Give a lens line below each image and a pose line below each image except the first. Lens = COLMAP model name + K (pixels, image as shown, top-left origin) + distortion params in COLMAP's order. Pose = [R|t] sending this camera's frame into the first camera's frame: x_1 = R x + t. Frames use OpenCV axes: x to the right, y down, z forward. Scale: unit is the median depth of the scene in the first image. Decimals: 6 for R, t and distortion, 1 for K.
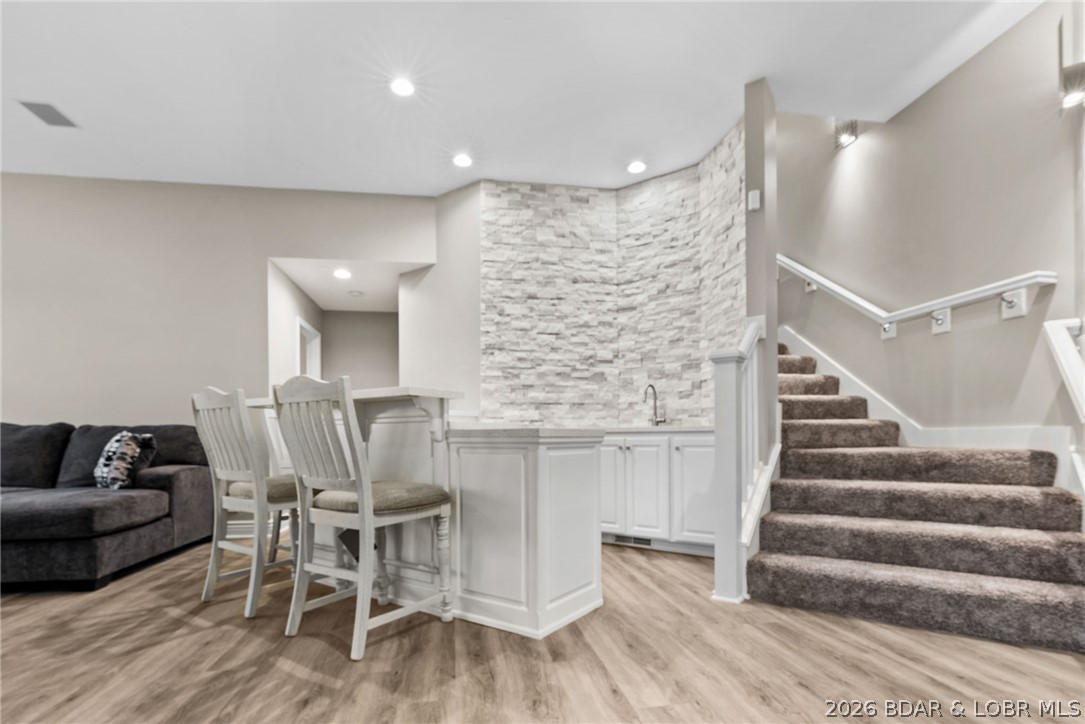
lens RADIAL K [[504.4, 0, 544.1], [0, 504.4, 377.6], [0, 0, 1]] dist [-0.001119, -0.000050]
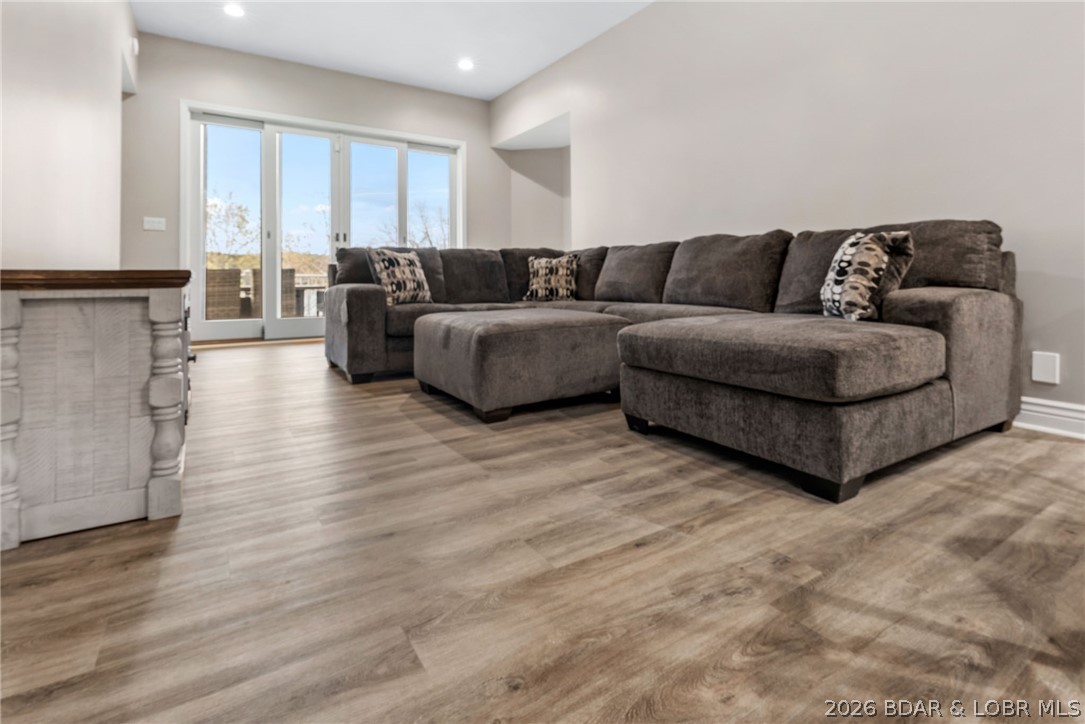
lens RADIAL K [[504.4, 0, 544.1], [0, 504.4, 377.6], [0, 0, 1]] dist [-0.001119, -0.000050]
pose [[0.385442, 0.181094, -0.904787, -0.416175], [0.107755, 0.965009, 0.239052, 0.098408], [0.916419, -0.189636, 0.352442, 0.414111]]
